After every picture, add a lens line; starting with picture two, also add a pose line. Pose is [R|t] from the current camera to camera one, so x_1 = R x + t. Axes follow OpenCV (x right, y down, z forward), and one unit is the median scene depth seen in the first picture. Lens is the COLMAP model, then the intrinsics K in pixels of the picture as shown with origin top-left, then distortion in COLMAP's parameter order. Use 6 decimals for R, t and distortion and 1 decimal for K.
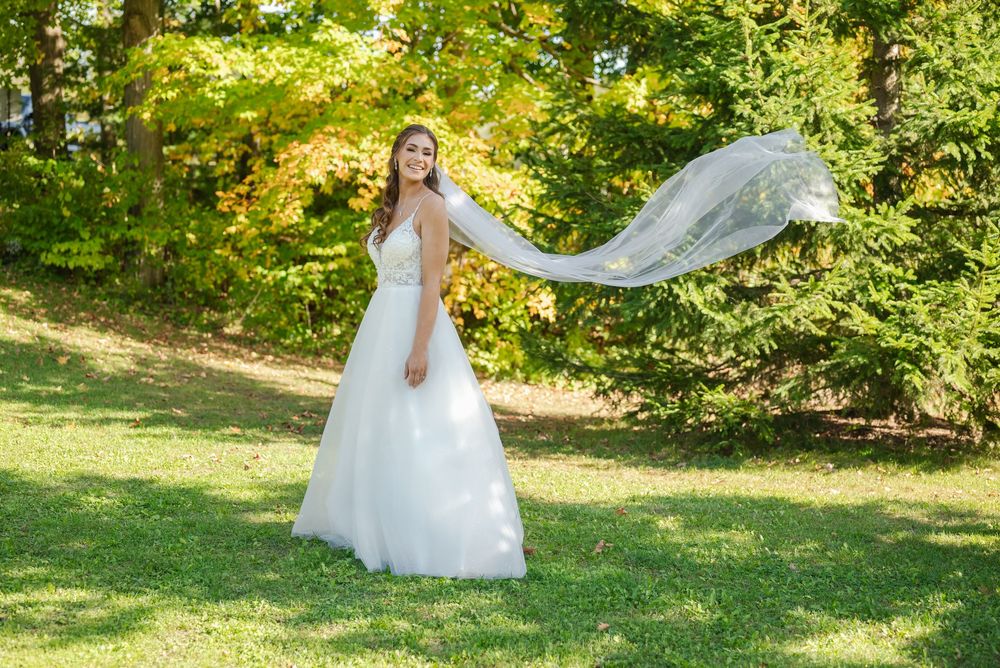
lens RADIAL K [[1463.6, 0, 500.0], [0, 1463.6, 334.0], [0, 0, 1]] dist [-0.023377, -0.030864]
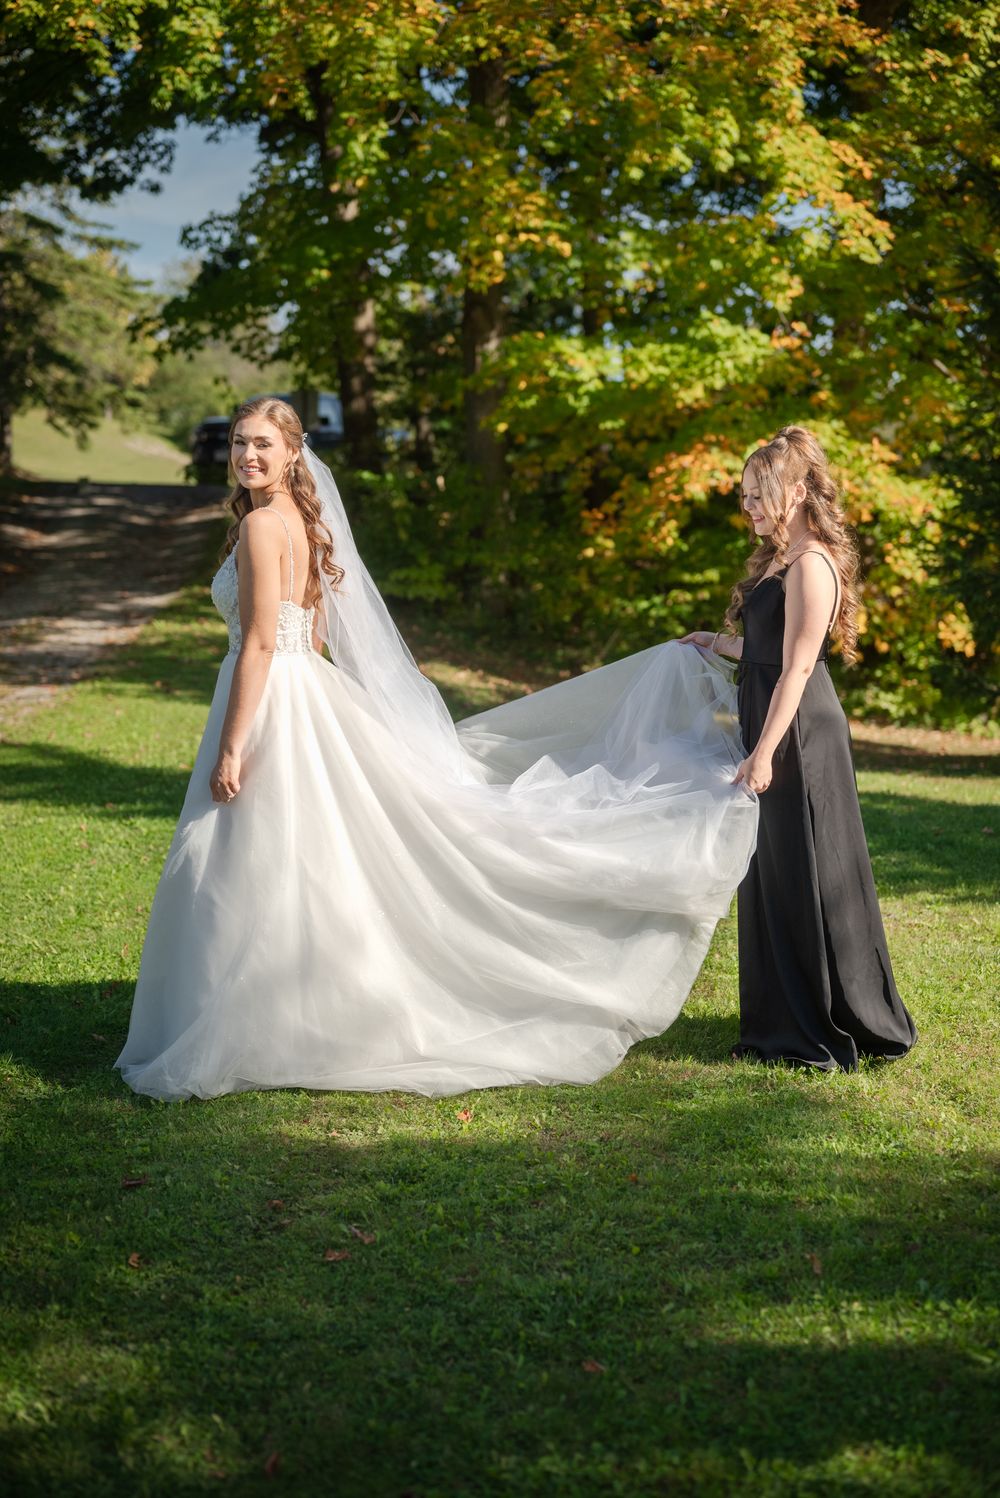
lens RADIAL K [[2040.3, 0, 497.9], [0, 2040.3, 692.5], [0, 0, 1]] dist [0.106835, 0.001413]
pose [[0.982424, 0.003580, -0.186630, -0.010476], [-0.004479, 0.999980, -0.004398, 0.018563], [0.186611, 0.005156, 0.982420, -0.224017]]
